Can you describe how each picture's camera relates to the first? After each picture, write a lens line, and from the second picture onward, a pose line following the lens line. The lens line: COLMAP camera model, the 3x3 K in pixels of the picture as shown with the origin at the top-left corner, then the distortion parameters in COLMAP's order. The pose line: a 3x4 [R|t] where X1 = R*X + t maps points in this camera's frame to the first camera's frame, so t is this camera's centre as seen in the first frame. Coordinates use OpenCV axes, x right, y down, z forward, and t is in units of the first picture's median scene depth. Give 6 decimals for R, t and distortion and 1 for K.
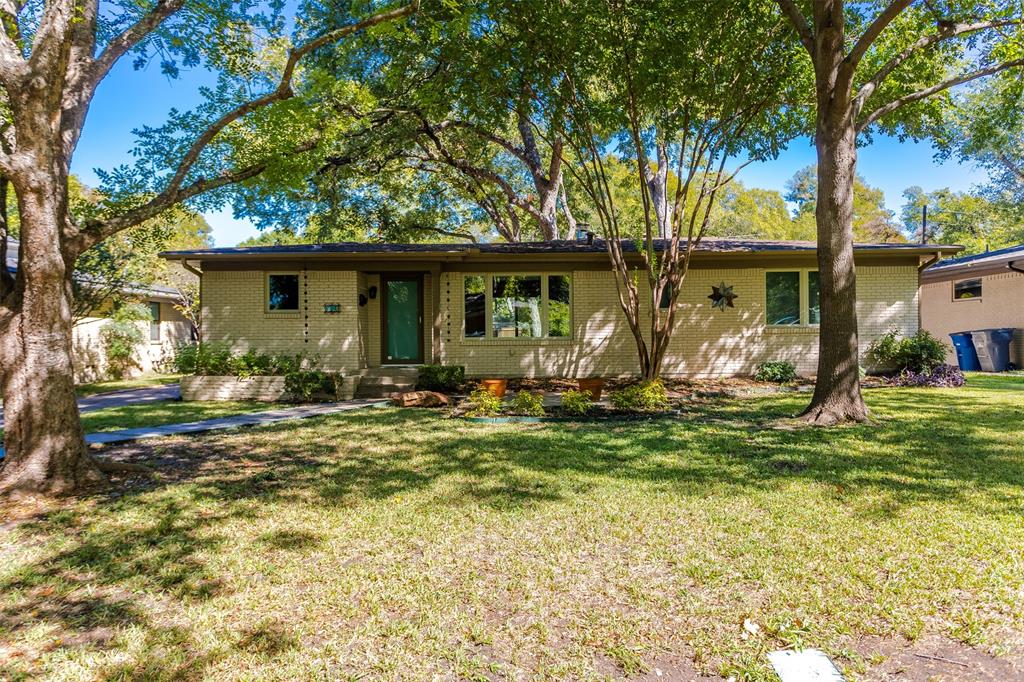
lens RADIAL K [[692.6, 0, 512.0], [0, 692.6, 341.0], [0, 0, 1]] dist [-0.000340, 0.000019]
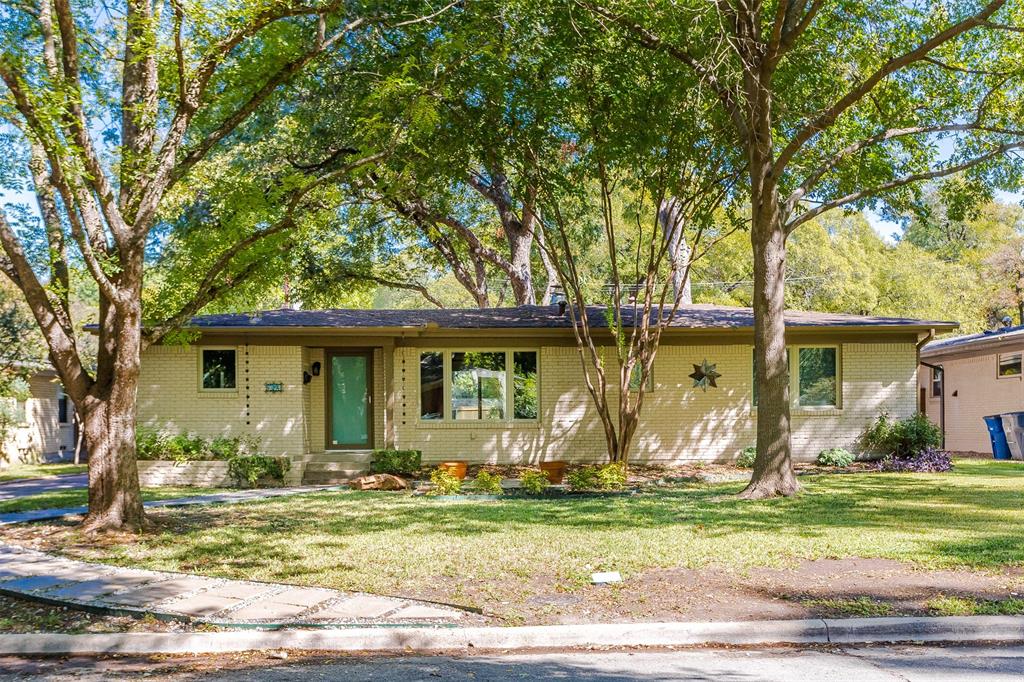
lens RADIAL K [[962.1, 0, 564.4], [0, 962.1, 426.6], [0, 0, 1]] dist [0.006716, 0.002250]
pose [[0.995795, 0.001691, 0.091595, 0.004405], [-0.001835, 0.999997, 0.001487, 0.002084], [-0.091592, -0.001648, 0.995795, -0.290223]]
